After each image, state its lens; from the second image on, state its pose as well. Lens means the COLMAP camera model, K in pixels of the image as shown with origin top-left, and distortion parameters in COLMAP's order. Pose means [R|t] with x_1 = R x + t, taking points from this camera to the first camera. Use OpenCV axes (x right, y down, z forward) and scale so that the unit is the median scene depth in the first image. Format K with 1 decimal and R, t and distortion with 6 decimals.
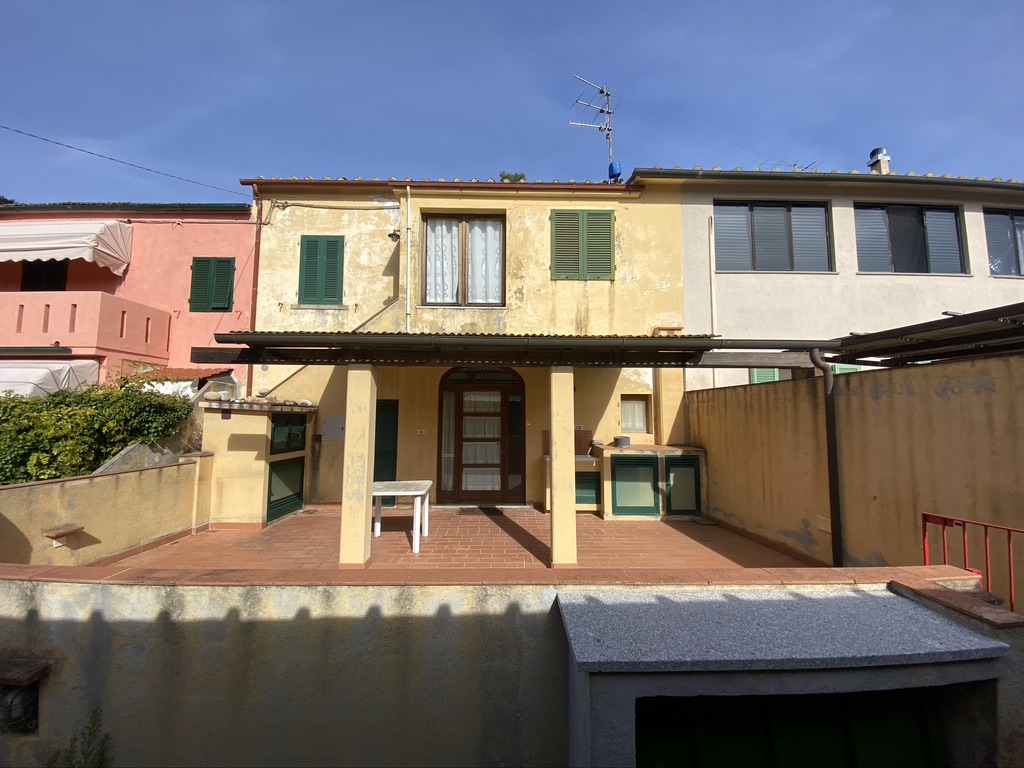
lens RADIAL K [[410.5, 0, 512.0], [0, 410.5, 384.0], [0, 0, 1]] dist [0.010235, -0.016822]
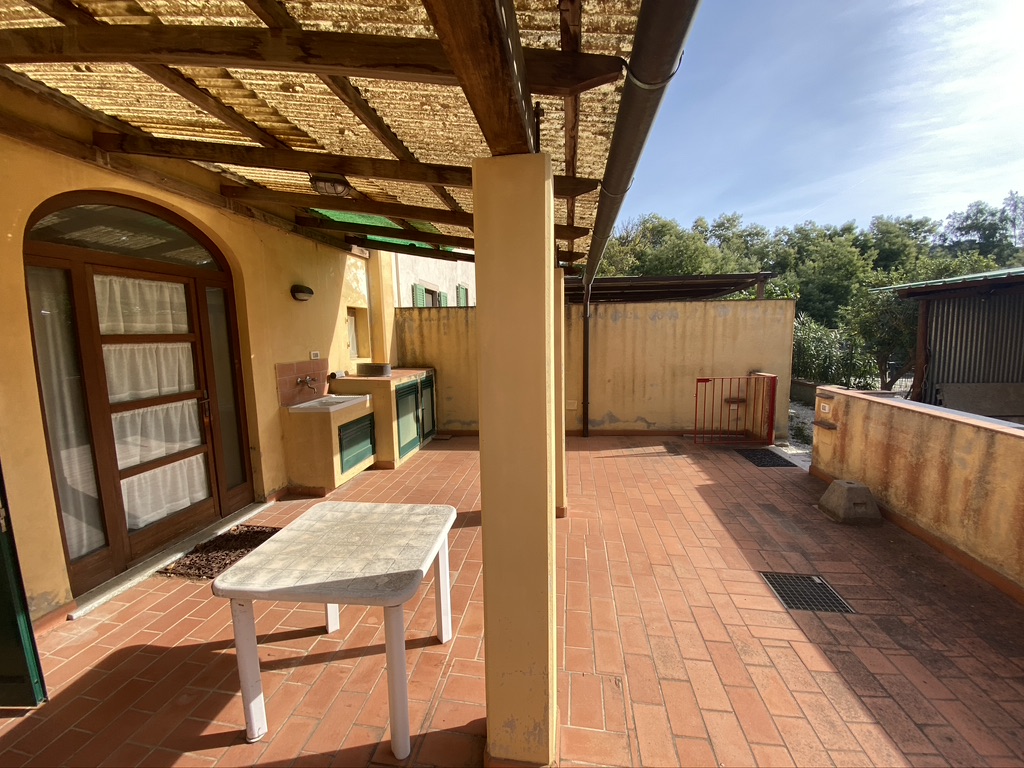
lens RADIAL K [[410.5, 0, 512.0], [0, 410.5, 384.0], [0, 0, 1]] dist [0.010235, -0.016822]
pose [[0.162042, -0.128933, 0.978324, -0.610352], [-0.057777, 0.988487, 0.139842, 0.061306], [-0.985091, -0.079185, 0.152727, 0.858907]]
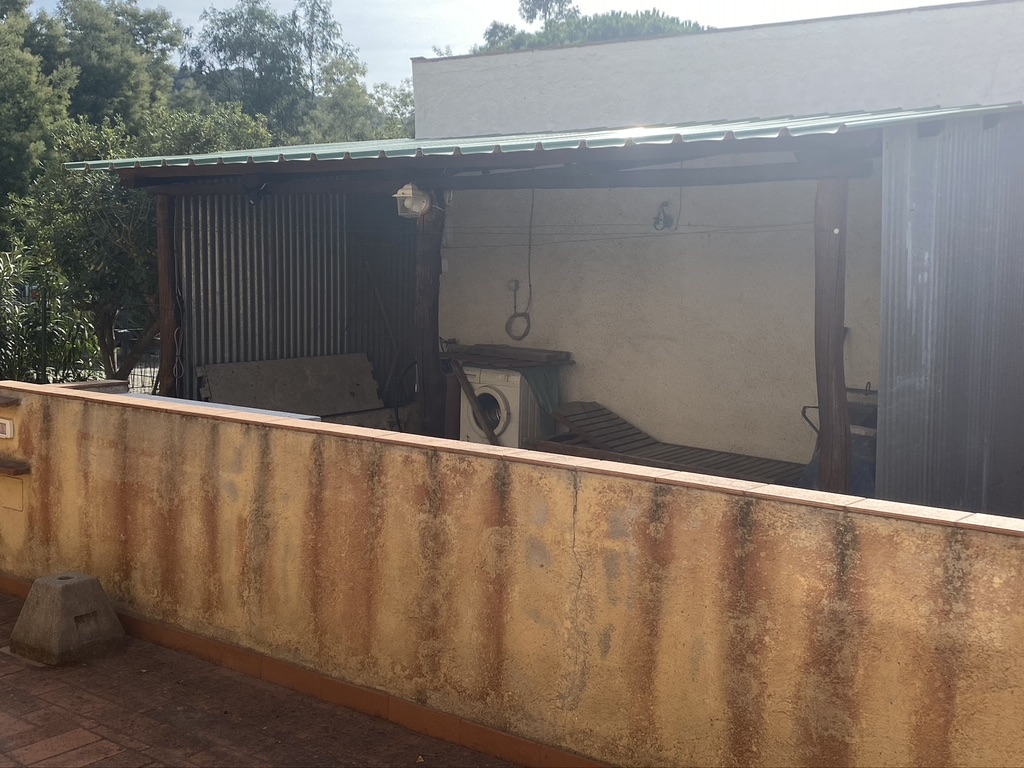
lens RADIAL K [[1292.4, 0, 513.5], [0, 1292.4, 348.9], [0, 0, 1]] dist [0.177602, -0.518124]
pose [[-0.765471, -0.061756, 0.640500, -0.779124], [-0.069363, 0.997503, 0.013281, 0.072709], [-0.639721, -0.034260, -0.767843, 0.959921]]
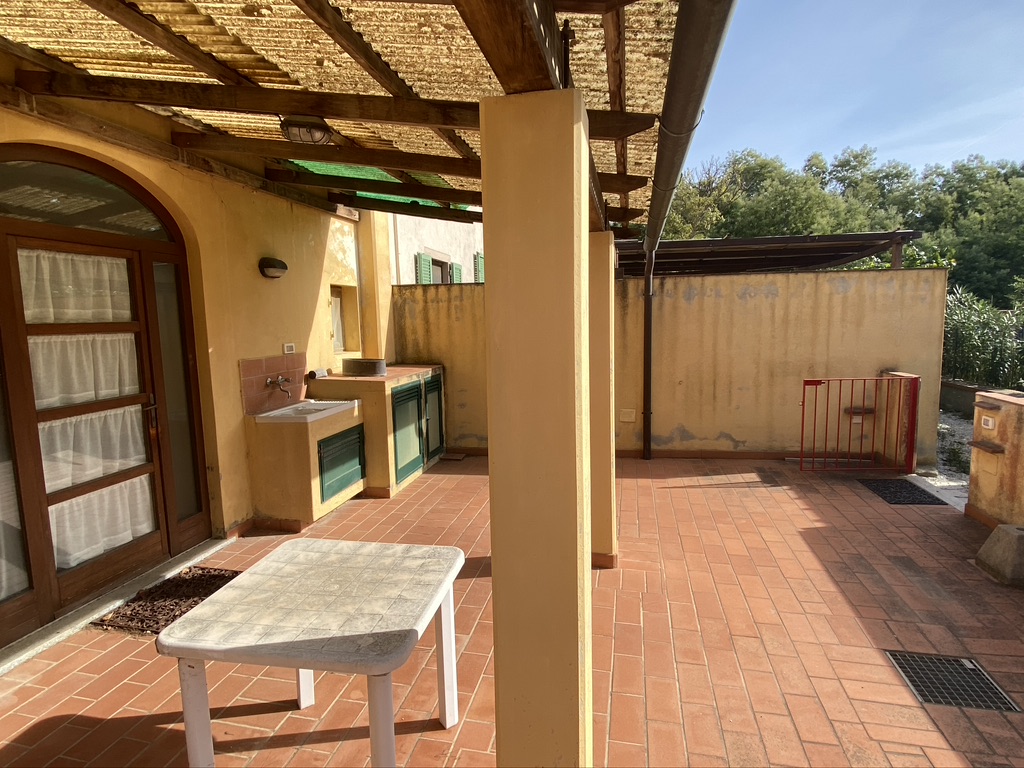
lens RADIAL K [[556.8, 0, 512.3], [0, 556.8, 383.4], [0, 0, 1]] dist [0.012449, -0.018910]
pose [[0.230826, -0.124654, 0.964977, -0.618703], [-0.051444, 0.988809, 0.140038, 0.057075], [-0.971634, -0.081967, 0.221830, 0.847128]]
